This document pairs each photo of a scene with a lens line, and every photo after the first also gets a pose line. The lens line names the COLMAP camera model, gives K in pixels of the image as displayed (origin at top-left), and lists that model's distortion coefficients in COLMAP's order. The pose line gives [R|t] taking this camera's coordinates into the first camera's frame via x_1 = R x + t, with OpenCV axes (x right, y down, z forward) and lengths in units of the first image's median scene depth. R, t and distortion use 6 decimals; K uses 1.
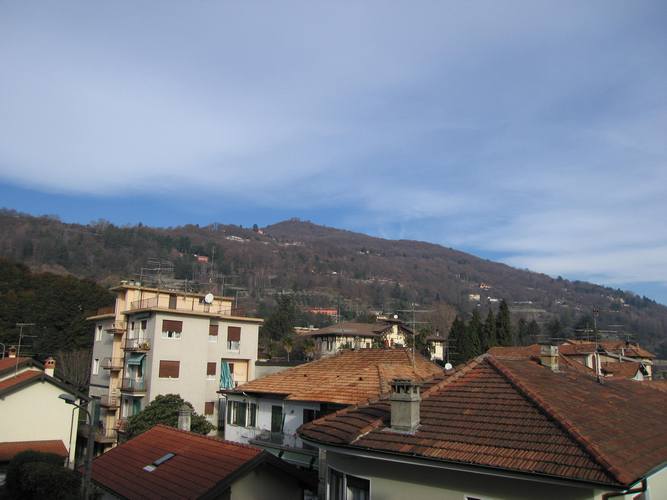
lens RADIAL K [[564.9, 0, 333.5], [0, 564.9, 250.0], [0, 0, 1]] dist [-0.061432, 0.014615]
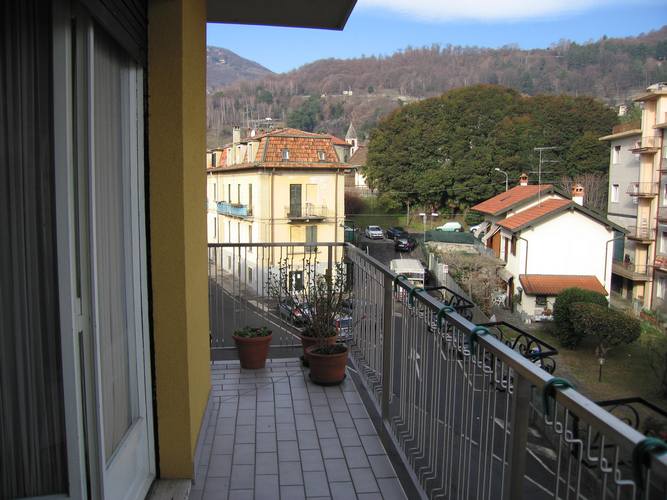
lens RADIAL K [[564.9, 0, 333.5], [0, 564.9, 250.0], [0, 0, 1]] dist [-0.061432, 0.014615]
pose [[0.712121, 0.058639, -0.699604, -0.134205], [0.155618, 0.958532, 0.238744, 0.020060], [0.684592, -0.278886, 0.673466, 0.098198]]
